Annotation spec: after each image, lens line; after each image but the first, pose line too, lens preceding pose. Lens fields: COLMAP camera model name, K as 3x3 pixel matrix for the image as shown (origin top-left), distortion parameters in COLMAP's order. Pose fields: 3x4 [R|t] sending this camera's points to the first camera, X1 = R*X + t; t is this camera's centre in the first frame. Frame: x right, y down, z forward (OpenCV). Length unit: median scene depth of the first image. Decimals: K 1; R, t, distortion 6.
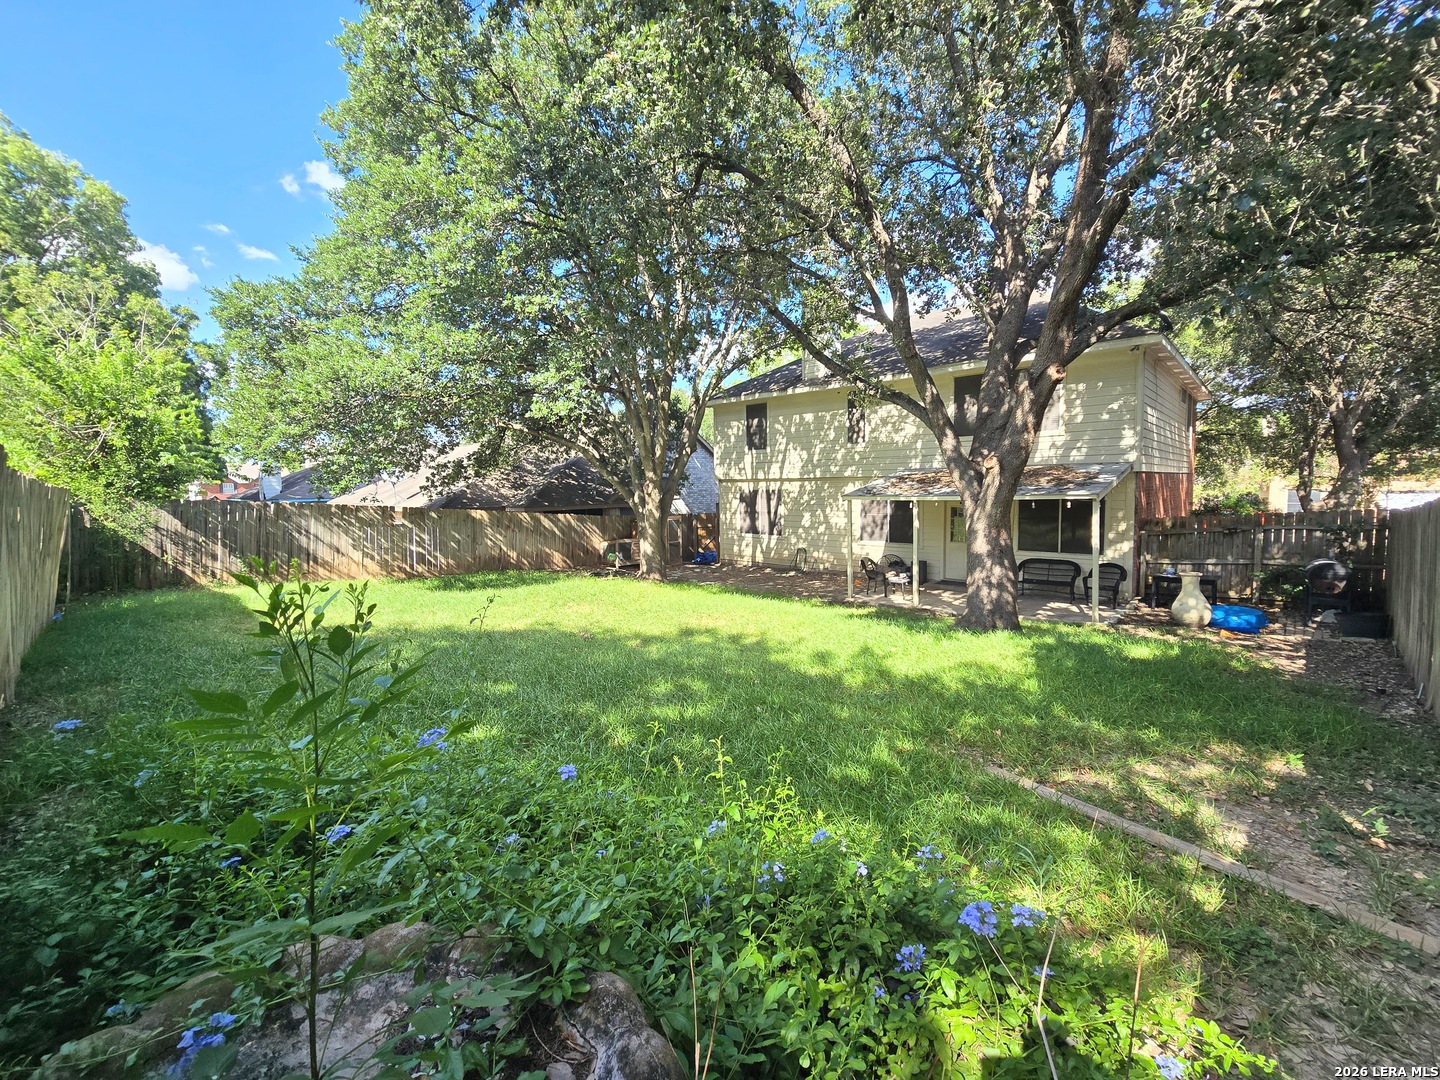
lens RADIAL K [[594.6, 0, 725.7], [0, 594.6, 542.7], [0, 0, 1]] dist [-0.004420, -0.000075]
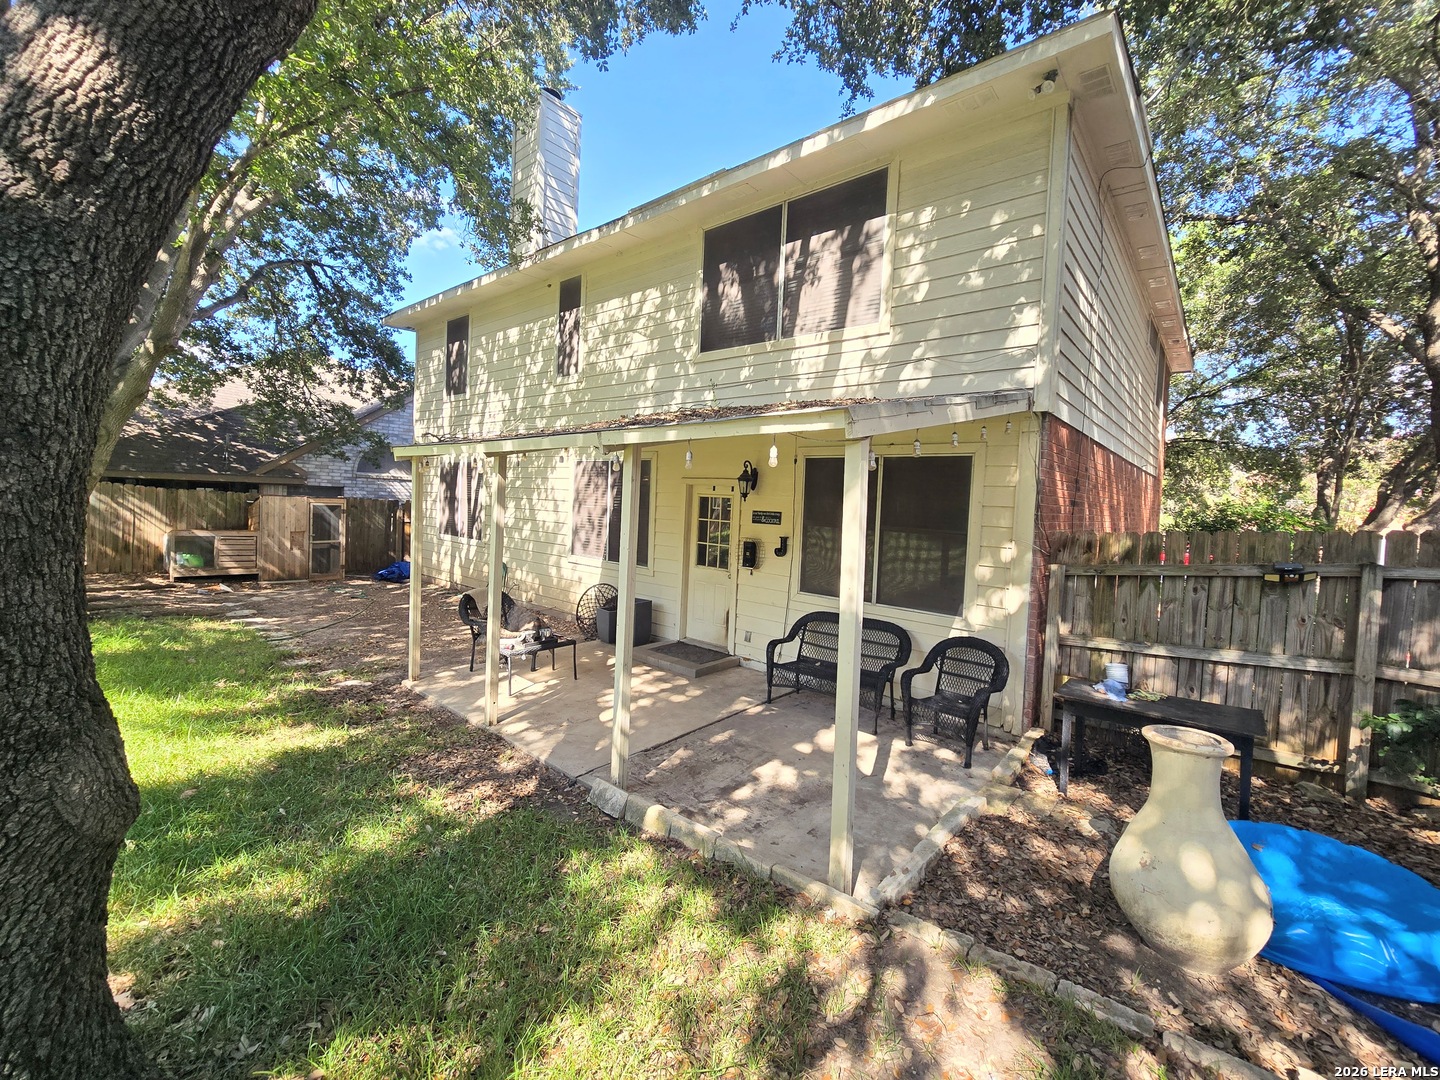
lens RADIAL K [[594.6, 0, 716.7], [0, 594.6, 534.0], [0, 0, 1]] dist [-0.004420, -0.000075]
pose [[0.997566, 0.059475, 0.036388, 0.341578], [-0.057950, 0.997451, -0.041637, -0.007298], [-0.038772, 0.039428, 0.998470, 0.451131]]
